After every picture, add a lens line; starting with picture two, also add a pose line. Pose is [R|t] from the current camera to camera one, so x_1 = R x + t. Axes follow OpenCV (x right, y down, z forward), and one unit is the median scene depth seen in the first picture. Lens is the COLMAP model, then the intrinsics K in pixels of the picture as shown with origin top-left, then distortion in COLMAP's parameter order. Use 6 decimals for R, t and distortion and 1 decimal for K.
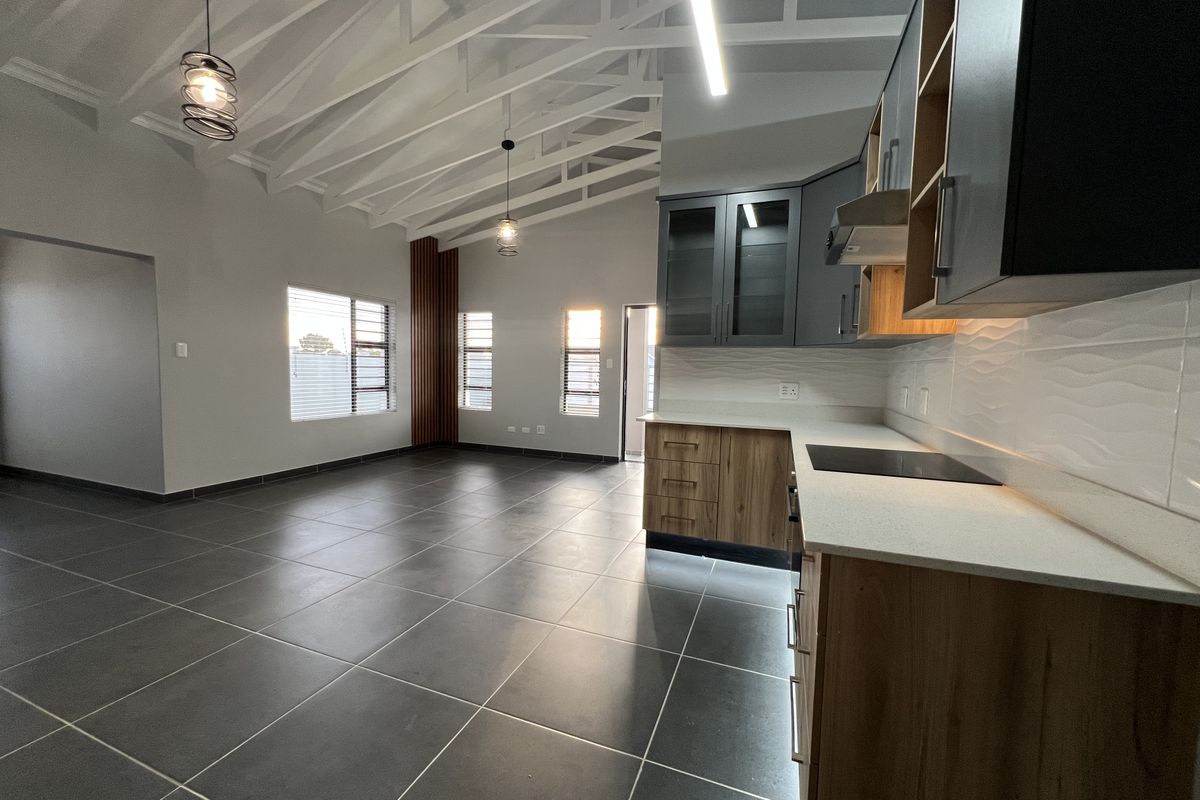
lens RADIAL K [[475.8, 0, 597.0], [0, 475.8, 400.3], [0, 0, 1]] dist [-0.000343, 0.000038]
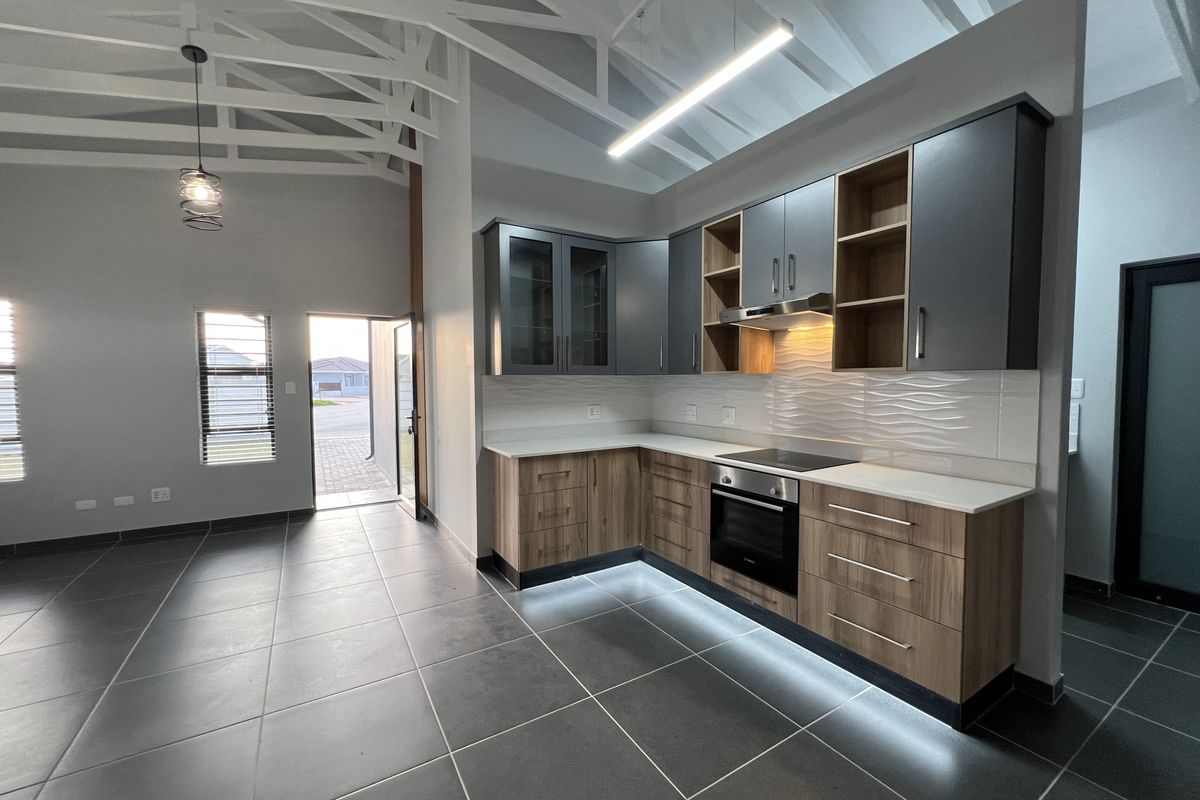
lens RADIAL K [[475.8, 0, 594.8], [0, 475.8, 401.4], [0, 0, 1]] dist [-0.000343, 0.000038]
pose [[0.609601, -0.059125, 0.790500, -0.546119], [0.070478, 0.997308, 0.020244, -0.073797], [-0.789569, 0.043372, 0.612127, 0.302144]]
